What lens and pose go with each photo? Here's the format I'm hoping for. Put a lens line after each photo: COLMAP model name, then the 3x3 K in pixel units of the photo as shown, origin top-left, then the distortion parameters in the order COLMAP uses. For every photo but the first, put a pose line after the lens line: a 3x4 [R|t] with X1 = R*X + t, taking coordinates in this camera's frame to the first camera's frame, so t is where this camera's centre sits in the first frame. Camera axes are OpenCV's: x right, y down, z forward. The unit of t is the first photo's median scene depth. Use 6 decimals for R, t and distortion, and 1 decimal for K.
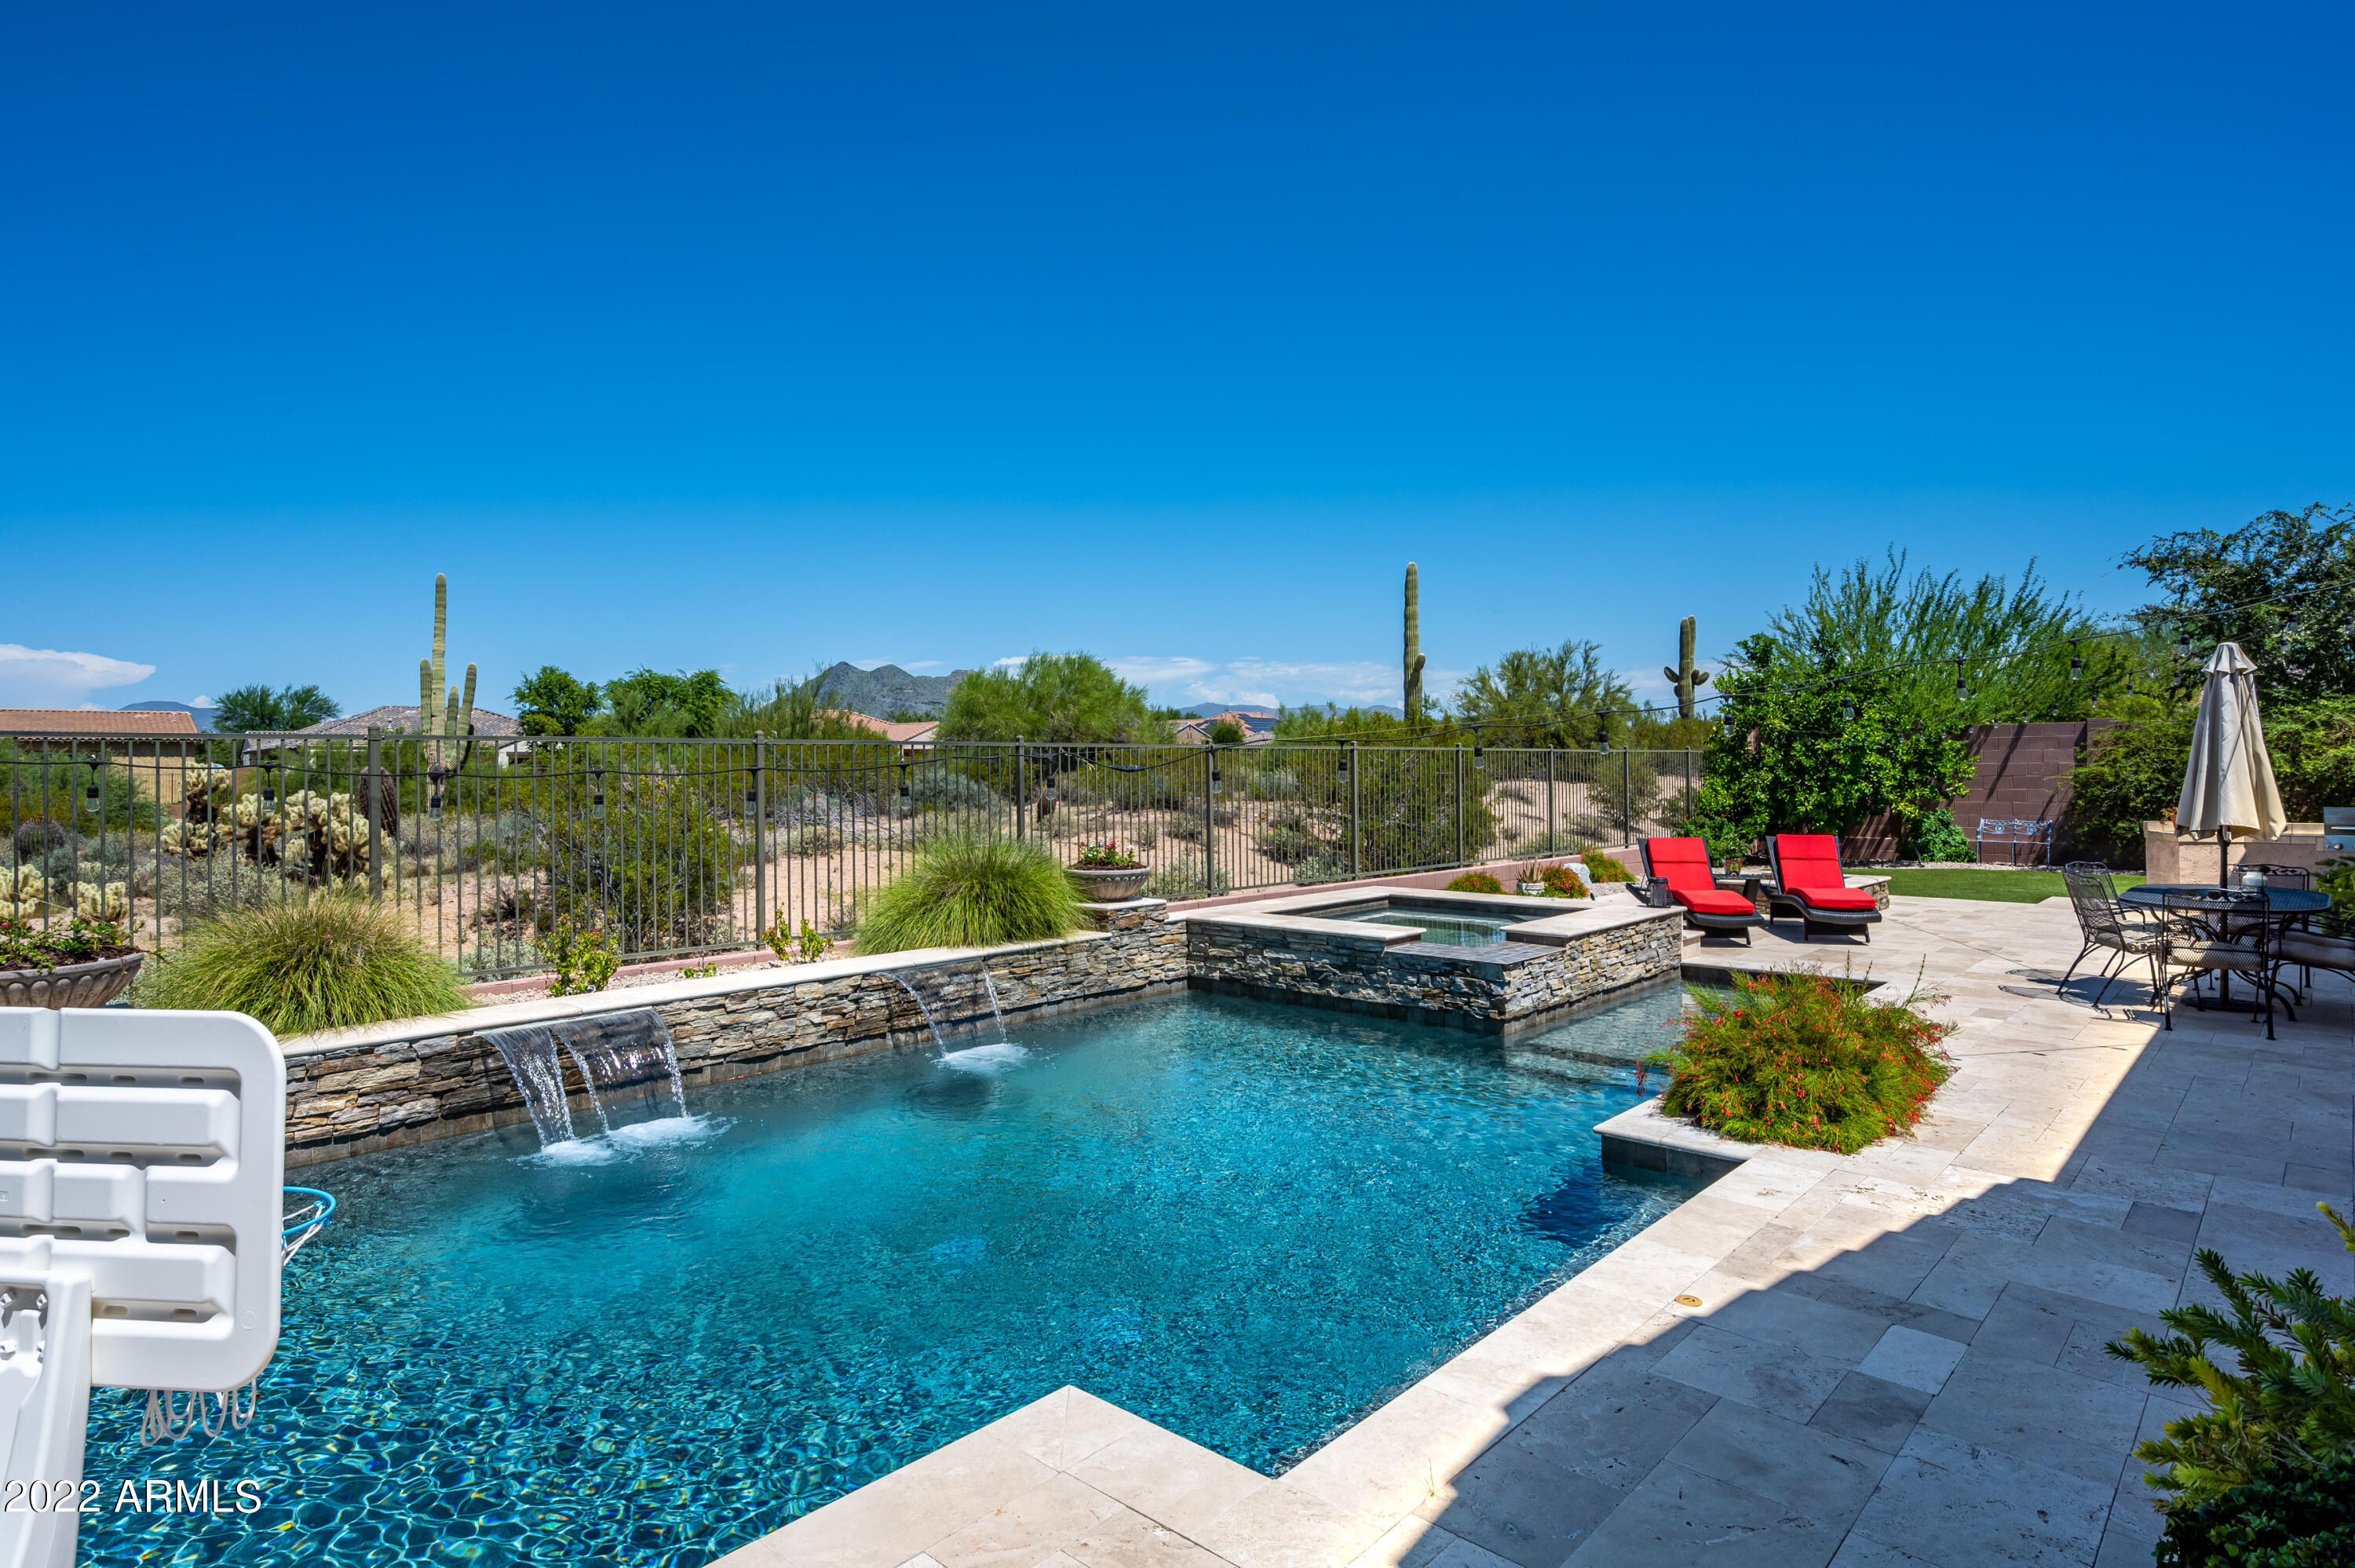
lens RADIAL K [[1270.1, 0, 1178.3], [0, 1270.1, 763.0], [0, 0, 1]] dist [0.001523, 0.001553]
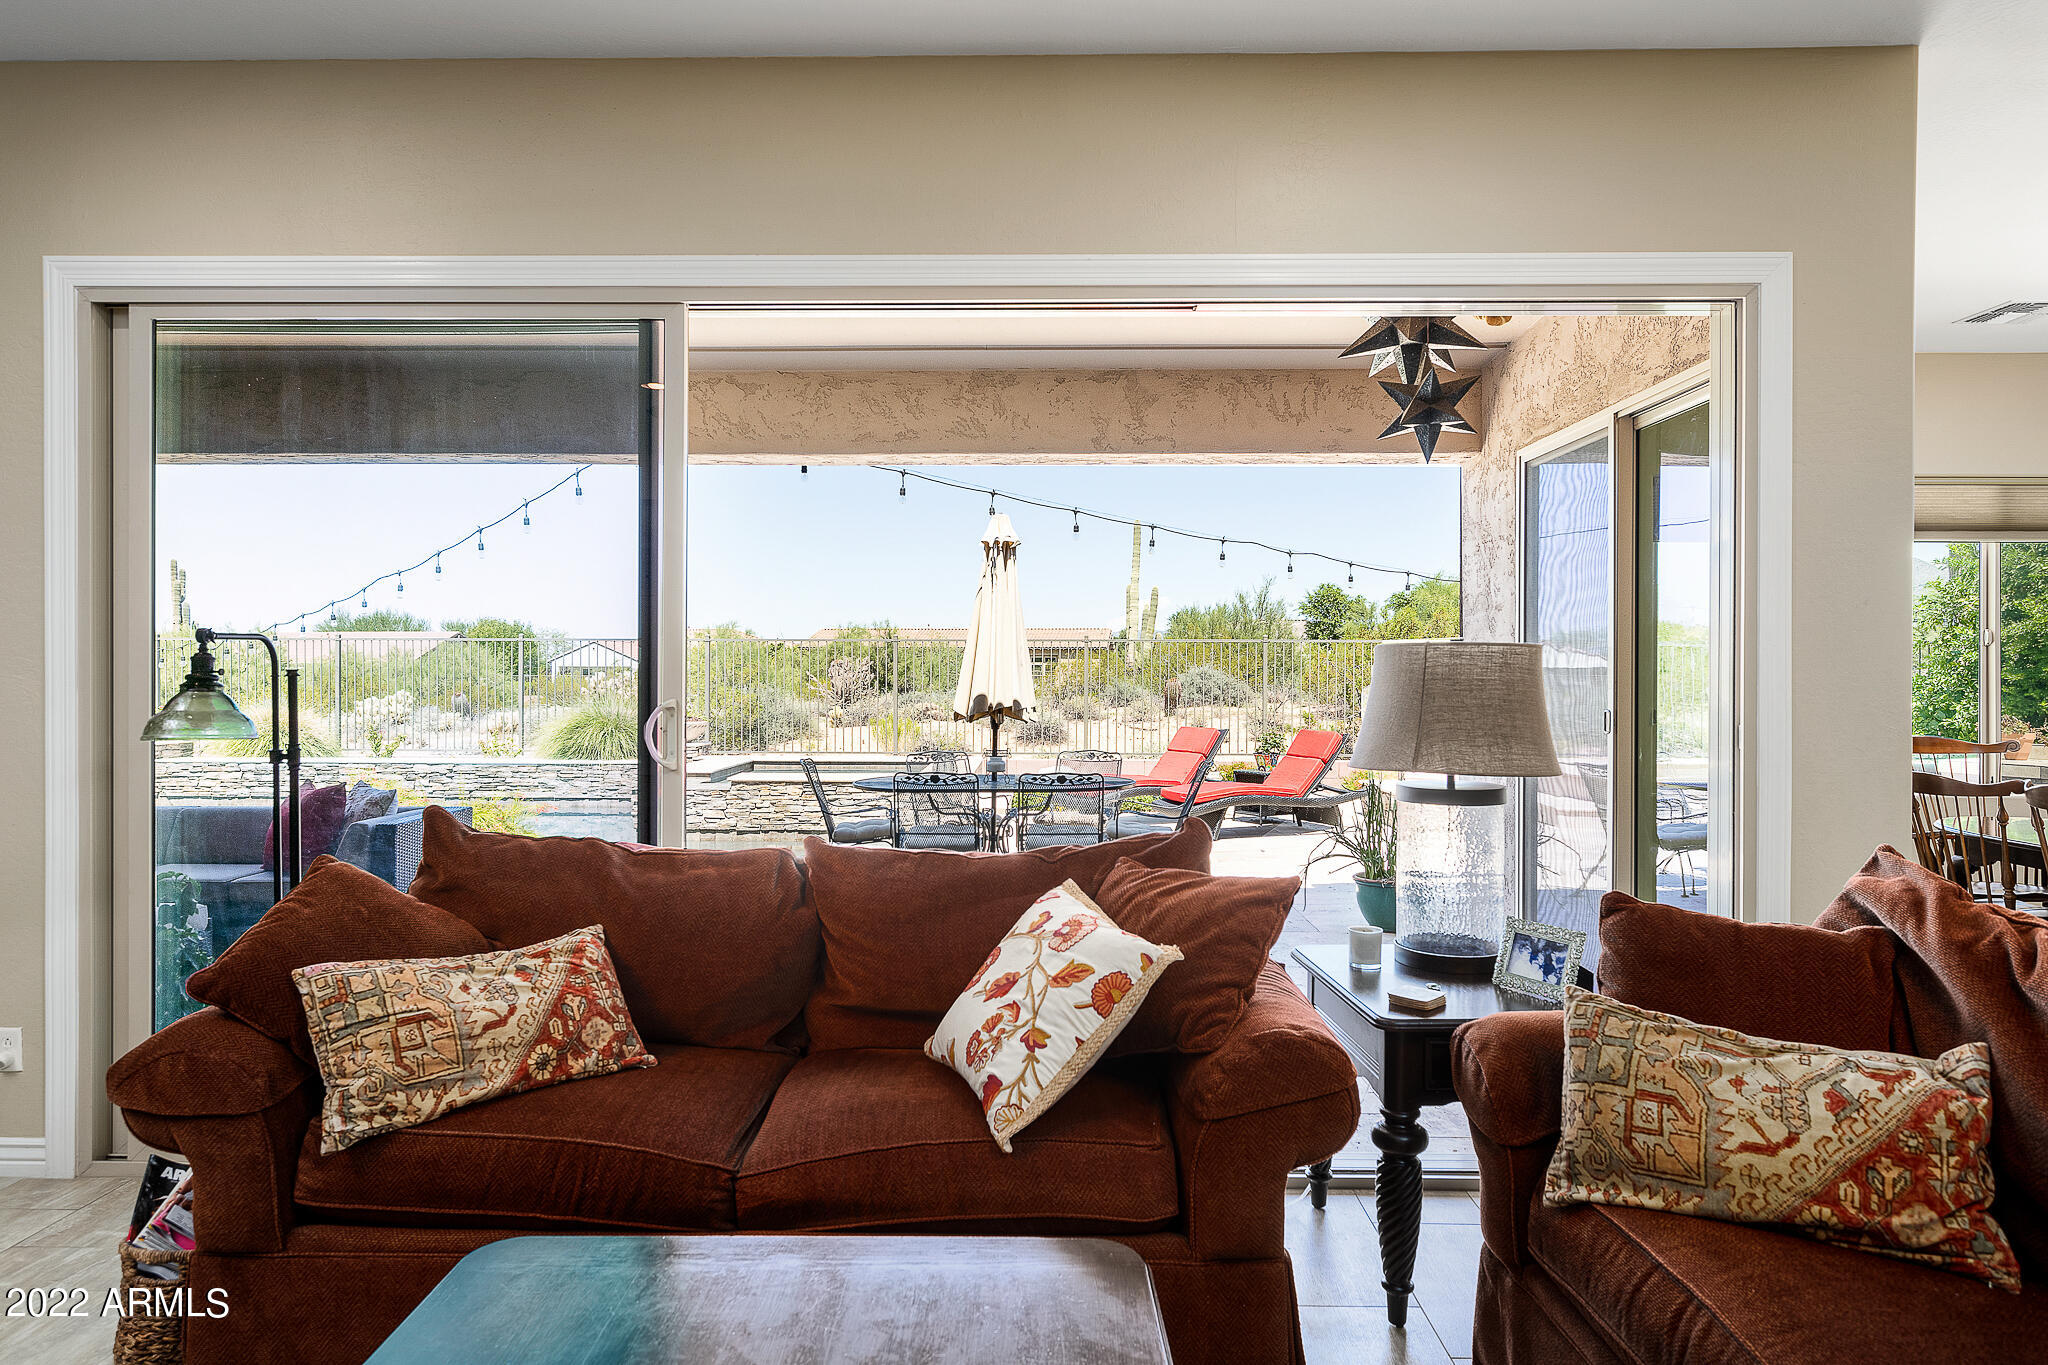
lens RADIAL K [[1211.4, 0, 1024.0], [0, 1211.4, 682.5], [0, 0, 1]] dist [-0.018481, 0.018927]
pose [[0.664505, 0.012427, -0.747180, 0.512012], [-0.003612, 0.999903, 0.013418, 0.006466], [0.747275, -0.006218, 0.664486, 0.141499]]
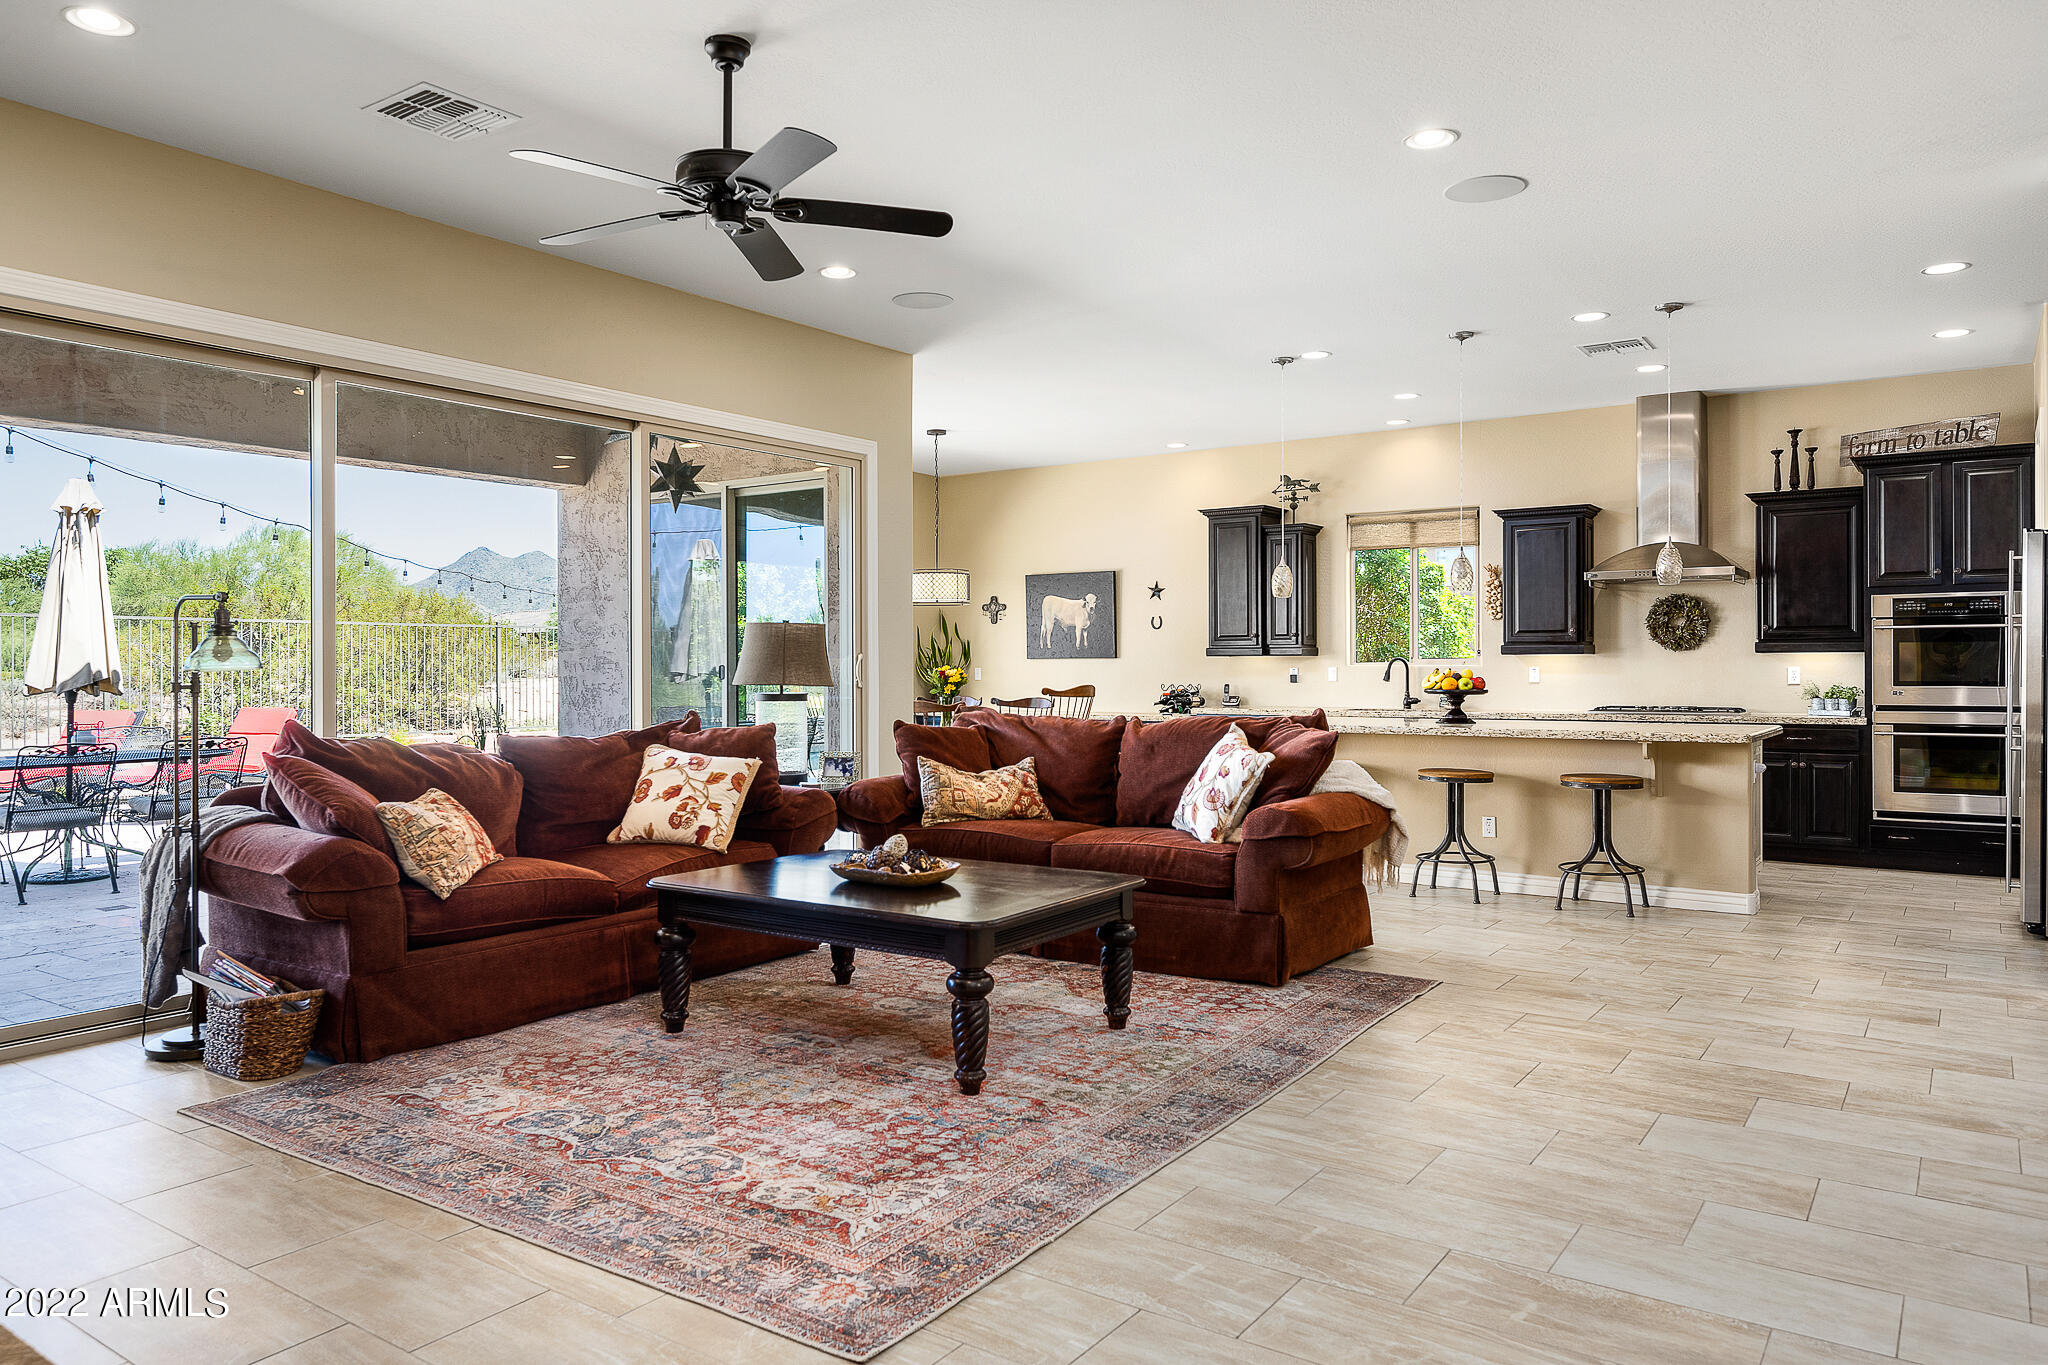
lens RADIAL K [[1362.6, 0, 1027.5], [0, 1362.6, 671.3], [0, 0, 1]] dist [-0.001455, 0.000089]
pose [[0.990985, 0.002309, 0.133956, 0.463854], [-0.003378, 0.999964, 0.007749, 0.011519], [-0.133934, -0.008132, 0.990957, -0.018868]]
